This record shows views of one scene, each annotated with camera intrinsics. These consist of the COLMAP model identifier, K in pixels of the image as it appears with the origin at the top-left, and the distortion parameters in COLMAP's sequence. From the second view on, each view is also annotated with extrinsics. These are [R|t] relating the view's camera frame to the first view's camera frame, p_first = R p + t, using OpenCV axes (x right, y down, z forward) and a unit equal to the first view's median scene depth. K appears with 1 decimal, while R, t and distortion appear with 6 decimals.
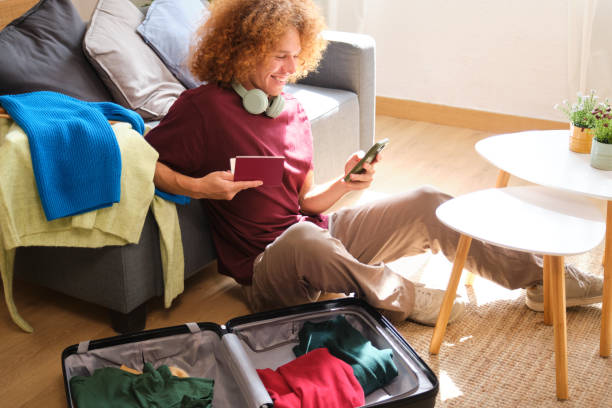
lens RADIAL K [[727.1, 0, 306.0], [0, 727.1, 204.0], [0, 0, 1]] dist [-0.022665, 0.017966]
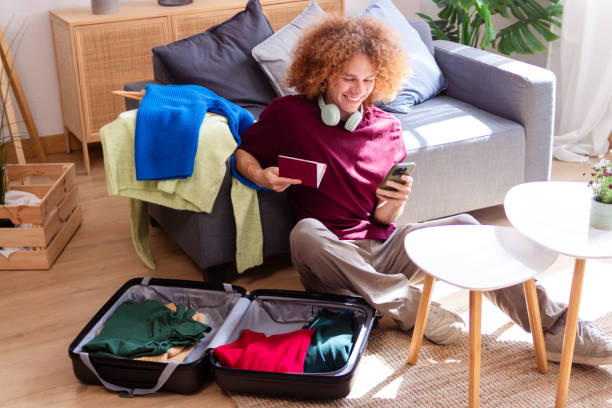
lens RADIAL K [[727.1, 0, 306.0], [0, 727.1, 204.0], [0, 0, 1]] dist [-0.022665, 0.017966]
pose [[0.885143, 0.186038, -0.426510, 0.435512], [-0.192552, 0.980880, 0.028241, -0.027754], [0.423610, 0.057128, 0.904042, -0.060343]]
